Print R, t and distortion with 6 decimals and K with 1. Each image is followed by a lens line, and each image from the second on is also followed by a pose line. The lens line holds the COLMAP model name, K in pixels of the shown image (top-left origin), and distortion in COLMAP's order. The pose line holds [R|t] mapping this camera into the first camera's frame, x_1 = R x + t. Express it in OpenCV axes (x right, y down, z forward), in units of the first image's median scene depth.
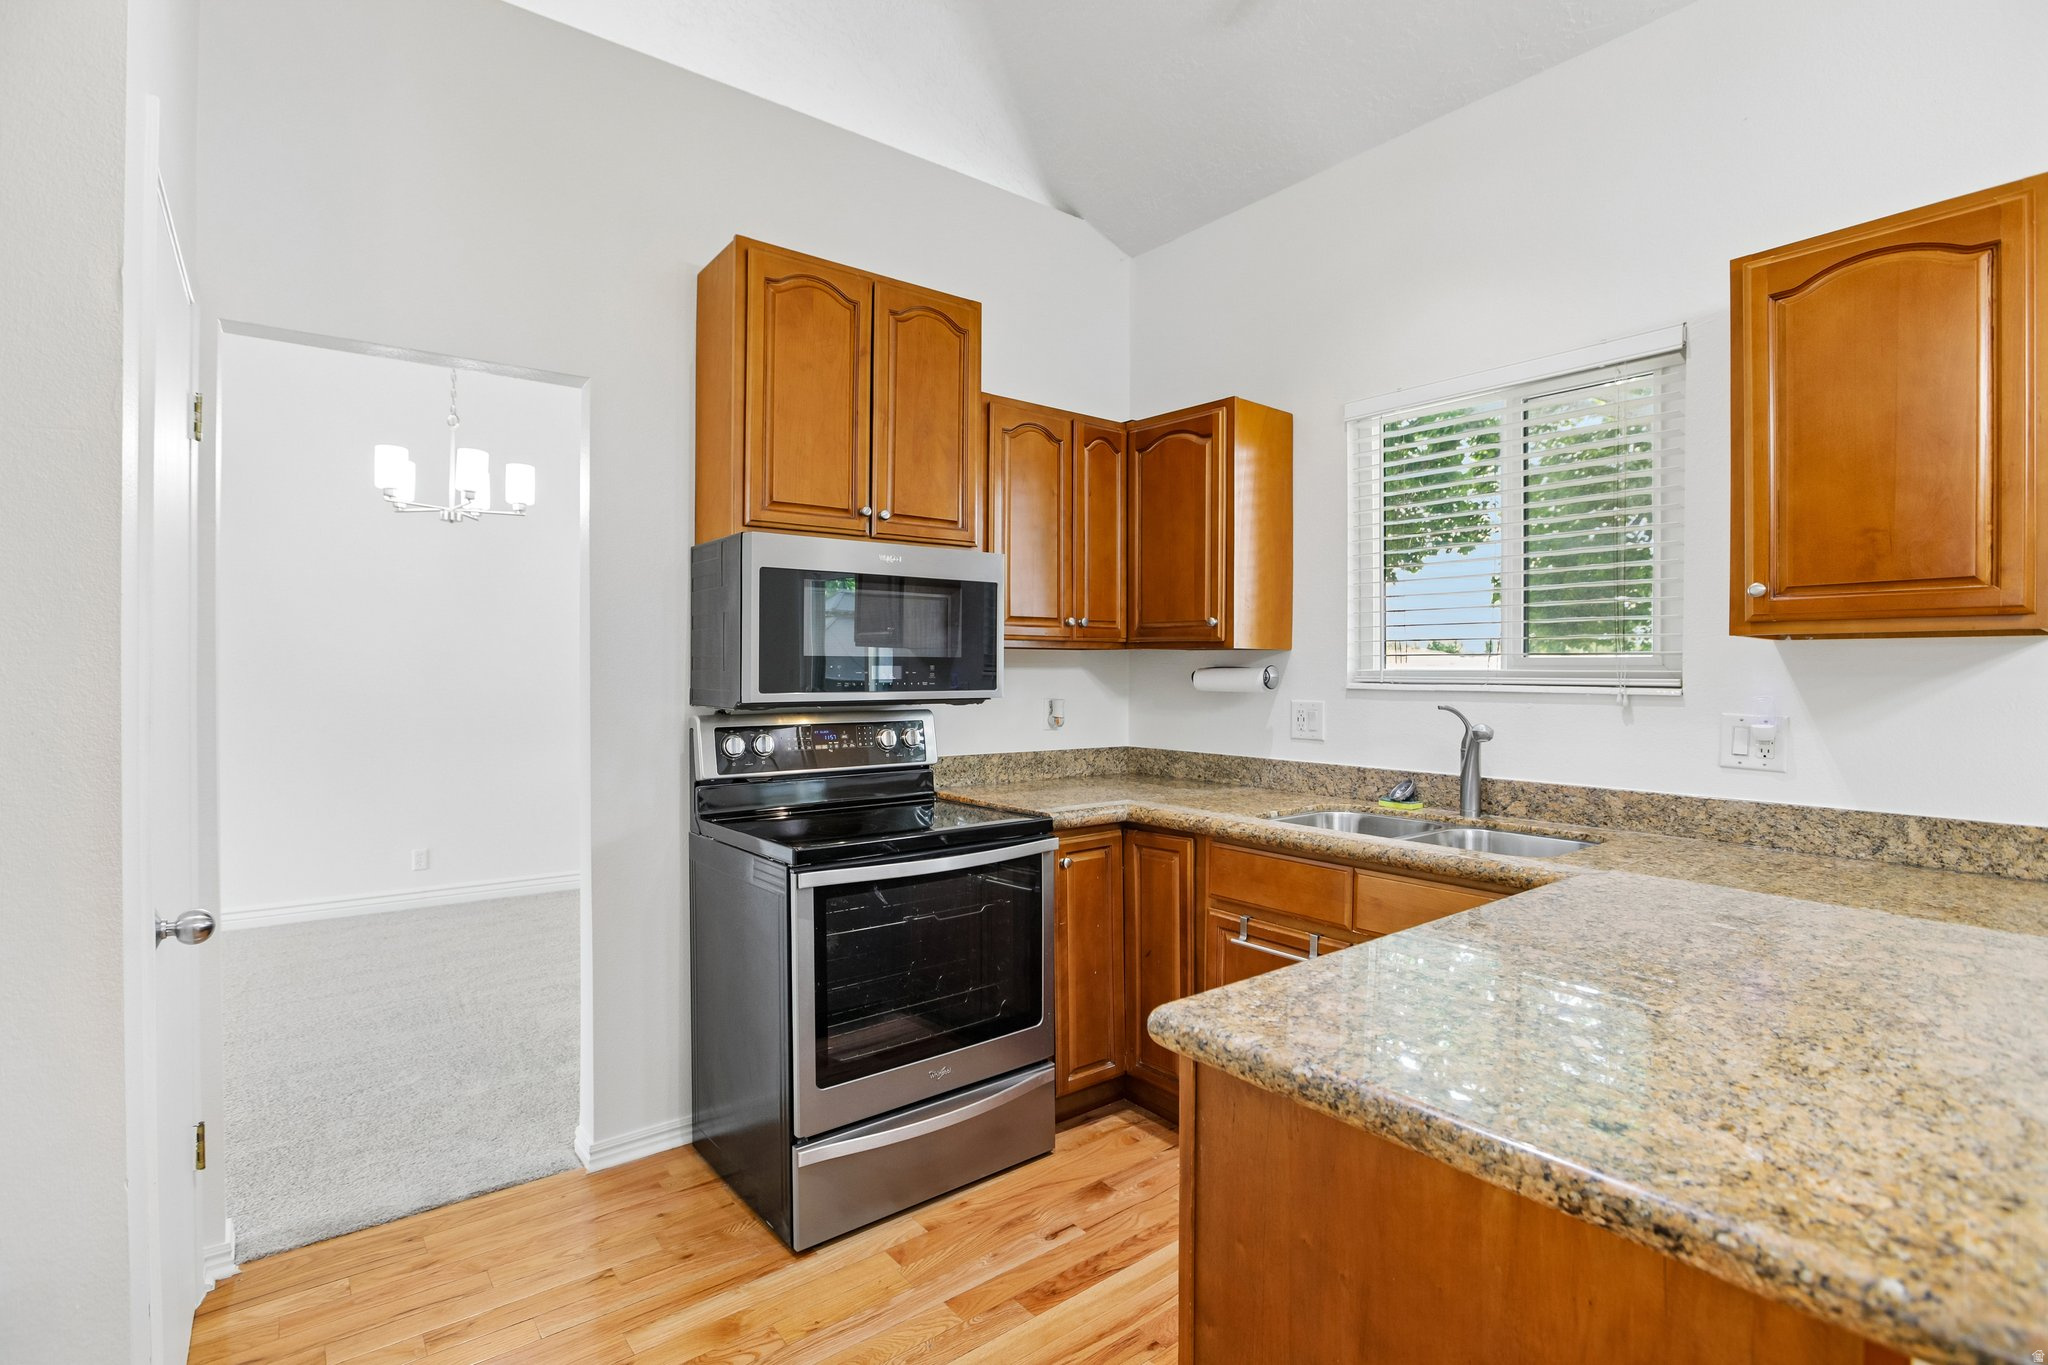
lens RADIAL K [[971.9, 0, 1021.7], [0, 971.9, 672.1], [0, 0, 1]] dist [-0.031980, 0.011110]
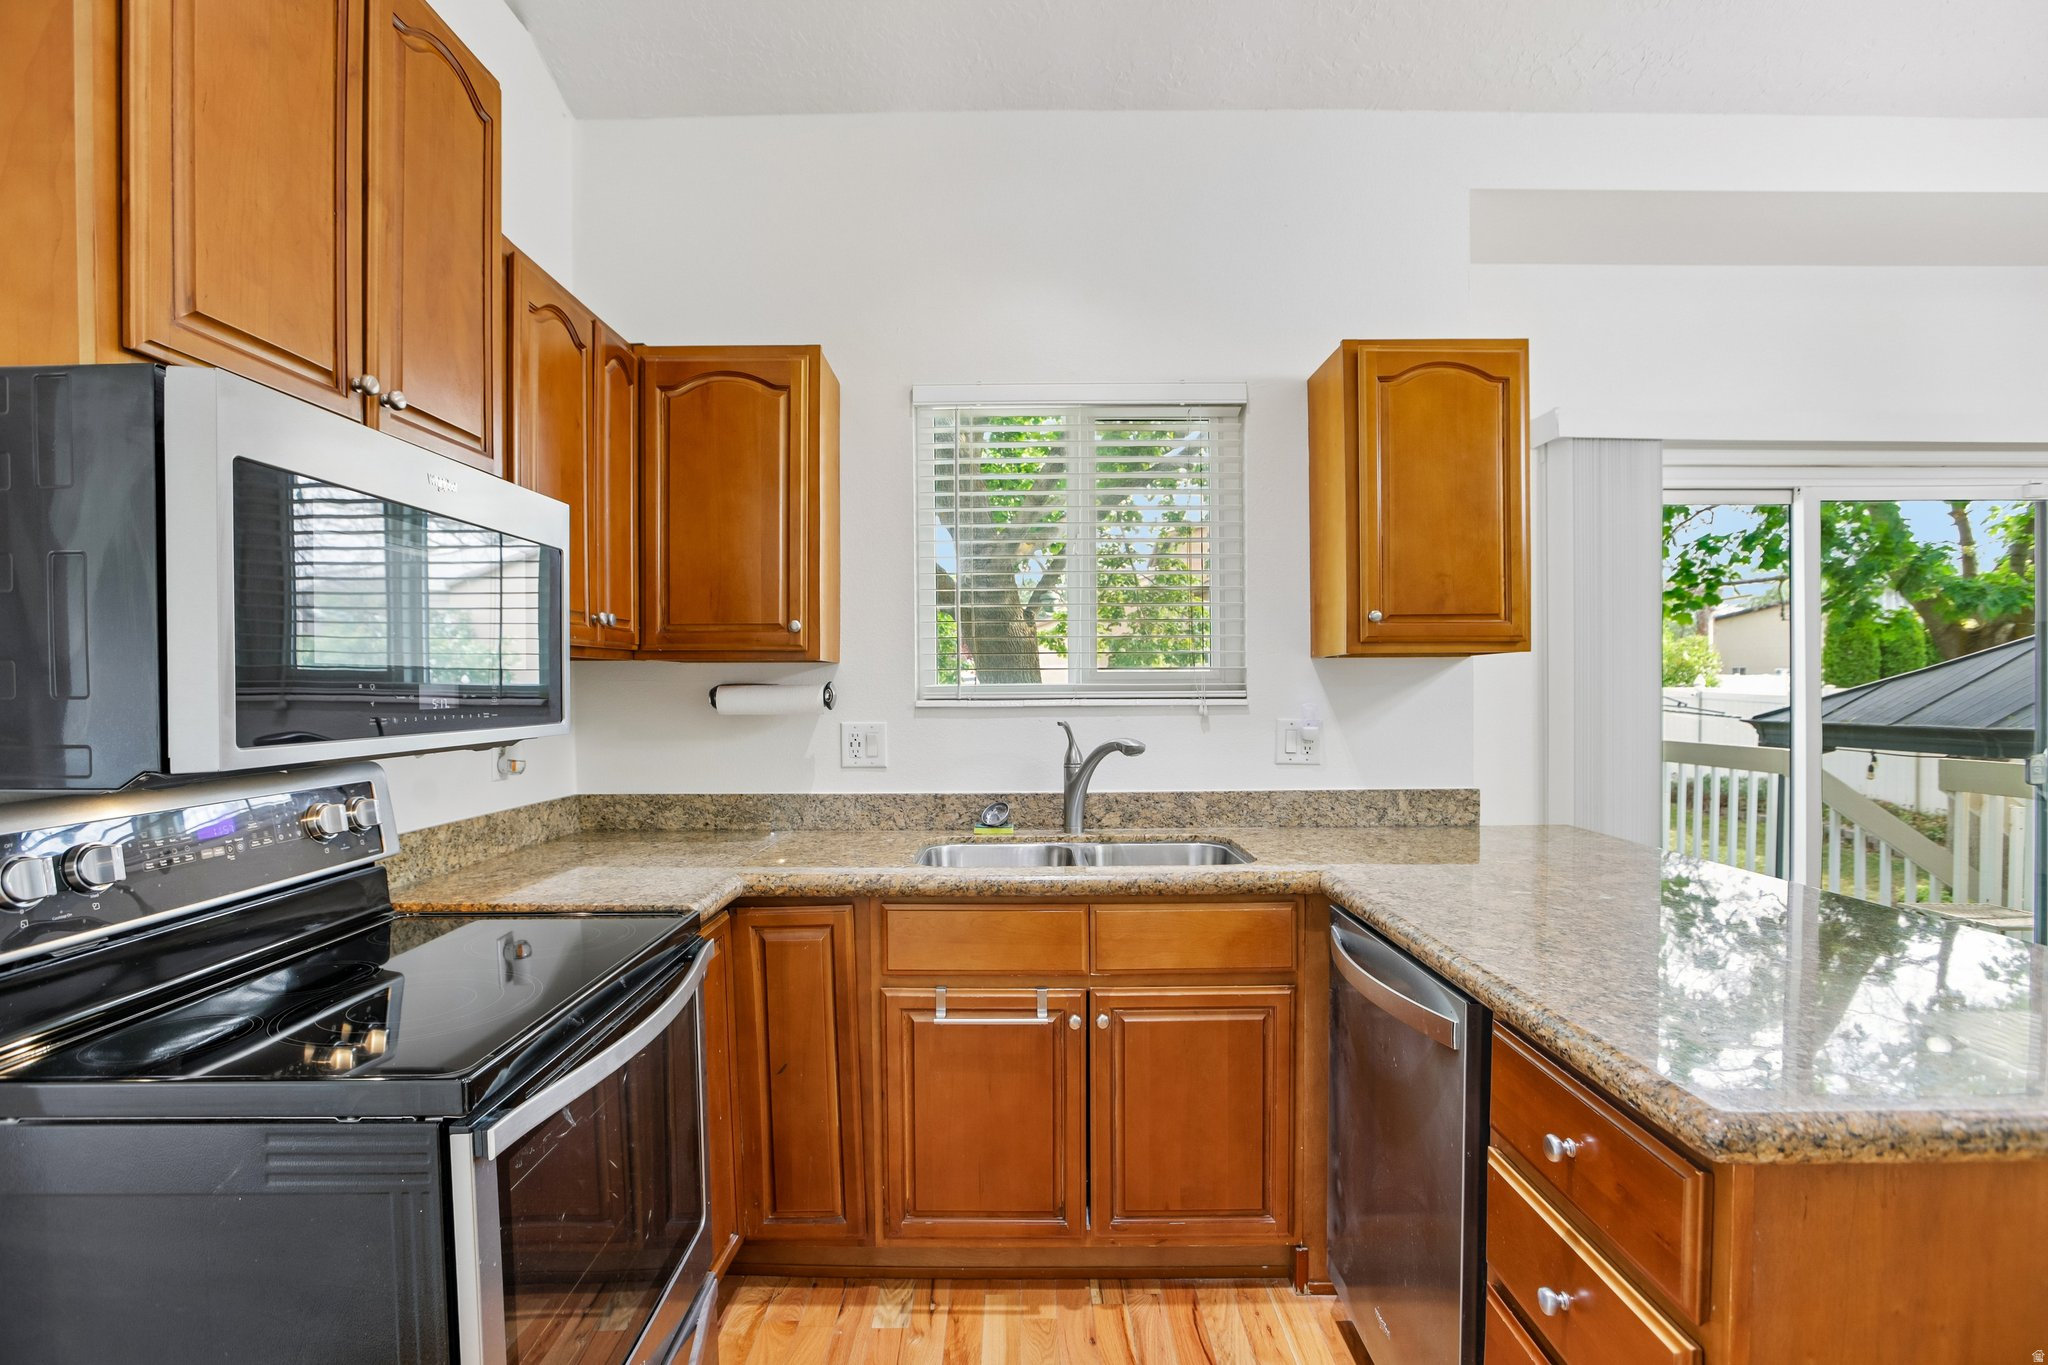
lens RADIAL K [[968.6, 0, 1006.2], [0, 968.6, 705.1], [0, 0, 1]] dist [-0.090293, 0.062646]
pose [[0.635775, -0.022559, 0.771545, -0.334169], [0.012076, 0.999741, 0.019280, -0.000979], [-0.771780, -0.002941, 0.635882, 0.418859]]
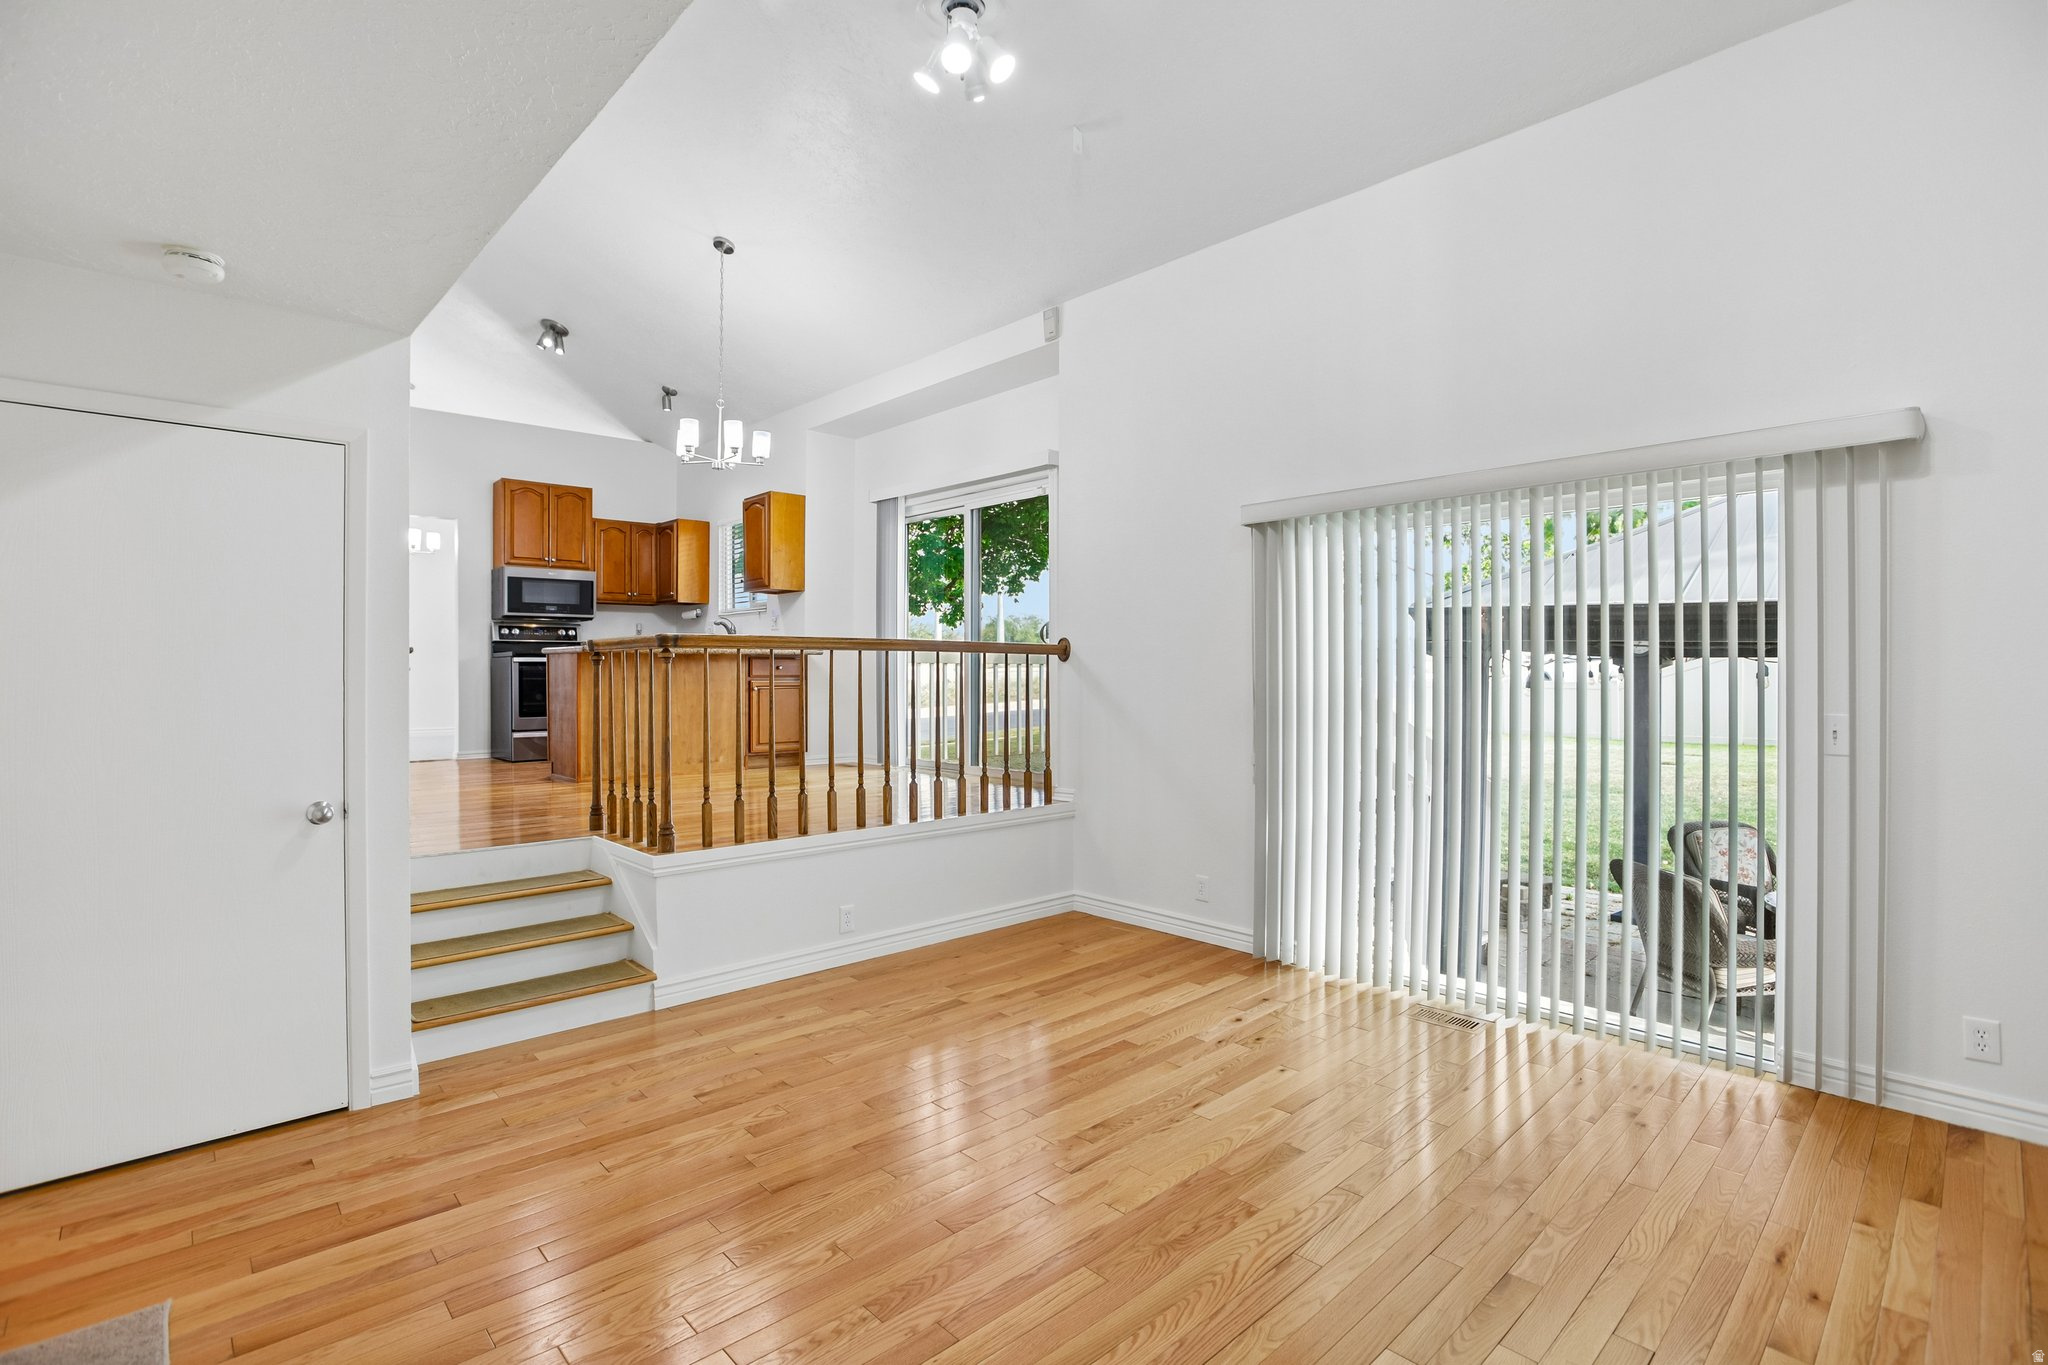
lens RADIAL K [[971.9, 0, 1021.7], [0, 971.9, 672.1], [0, 0, 1]] dist [-0.031980, 0.011110]
pose [[0.996362, -0.009864, 0.084645, 1.143627], [0.009752, 0.999951, 0.001745, 0.222318], [-0.084658, -0.000913, 0.996410, -2.340472]]
